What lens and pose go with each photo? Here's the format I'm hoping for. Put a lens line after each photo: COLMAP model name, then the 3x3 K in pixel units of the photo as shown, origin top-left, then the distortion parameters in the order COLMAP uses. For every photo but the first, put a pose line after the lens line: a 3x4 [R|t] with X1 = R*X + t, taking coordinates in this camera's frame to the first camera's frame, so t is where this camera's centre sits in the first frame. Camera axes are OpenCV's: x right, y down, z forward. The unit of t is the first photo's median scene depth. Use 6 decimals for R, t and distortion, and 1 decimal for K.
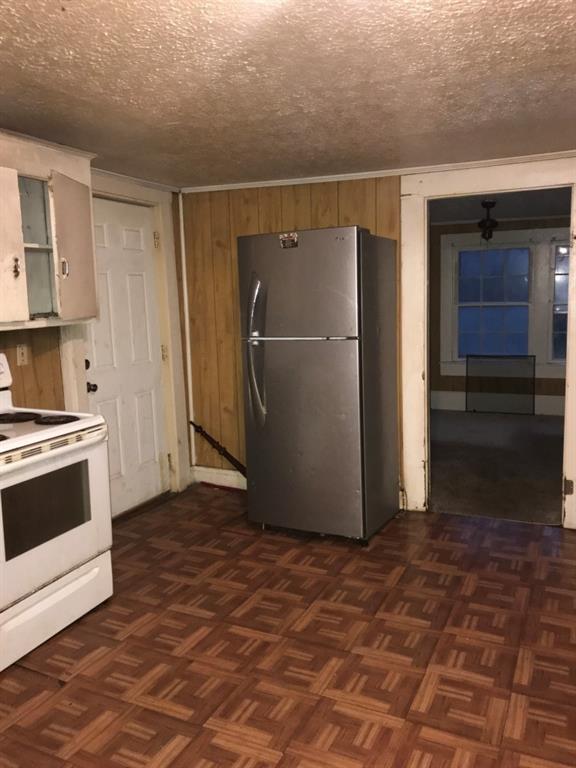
lens RADIAL K [[638.1, 0, 293.2], [0, 638.1, 381.3], [0, 0, 1]] dist [0.037878, -0.025926]
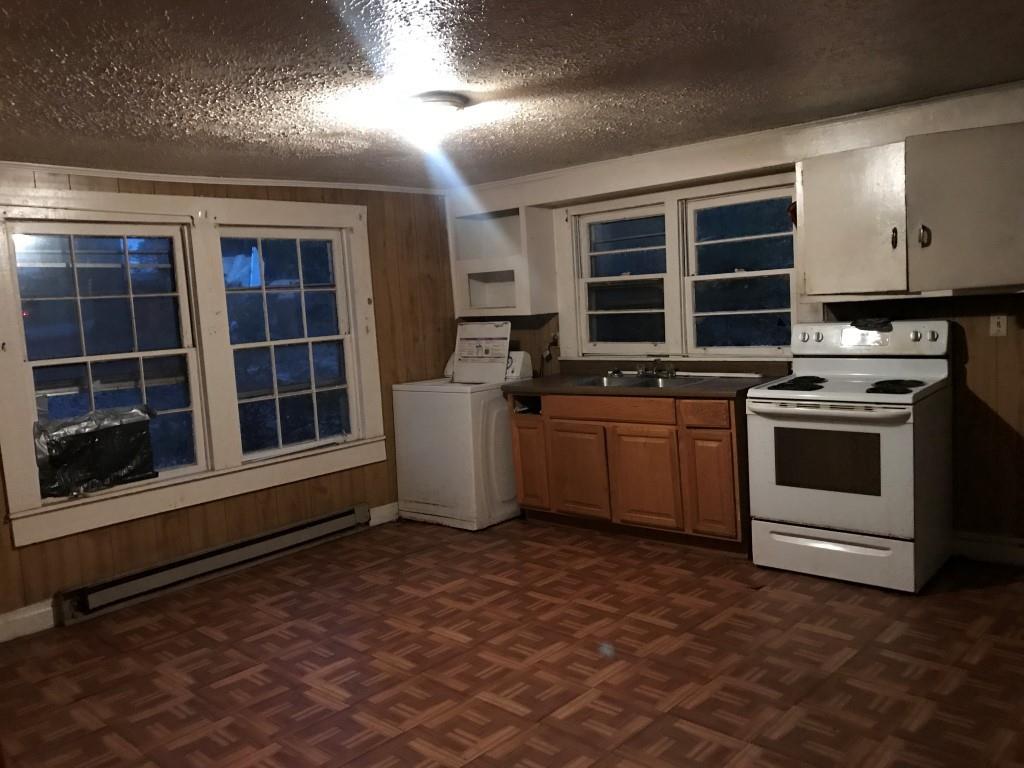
lens RADIAL K [[850.8, 0, 509.0], [0, 850.8, 389.9], [0, 0, 1]] dist [0.037878, -0.025926]
pose [[-0.312832, 0.151077, -0.937716, 1.099627], [-0.060977, 0.982038, 0.178561, -0.147472], [0.947849, 0.113039, -0.298001, 0.857933]]
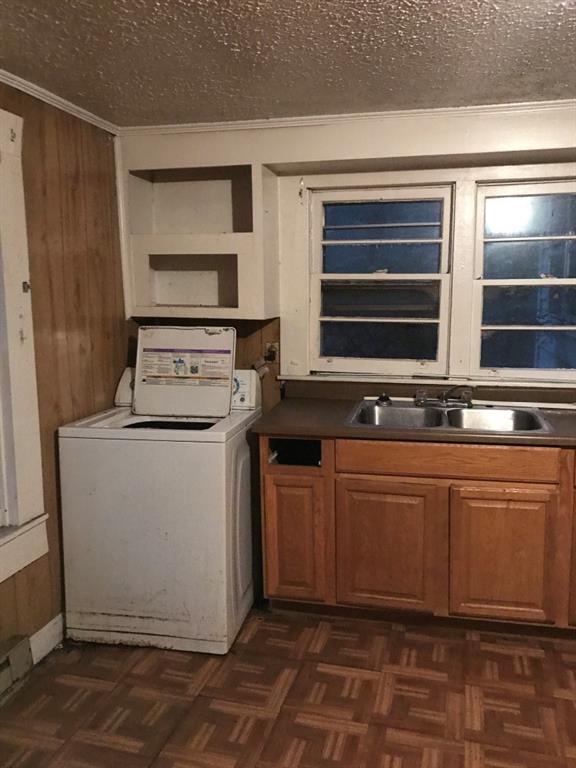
lens RADIAL K [[638.1, 0, 290.5], [0, 638.1, 373.9], [0, 0, 1]] dist [0.037878, -0.025926]
pose [[0.196743, 0.158680, -0.967529, 0.260354], [-0.138437, 0.981426, 0.132809, -0.027913], [0.970633, 0.107812, 0.215055, 0.129932]]
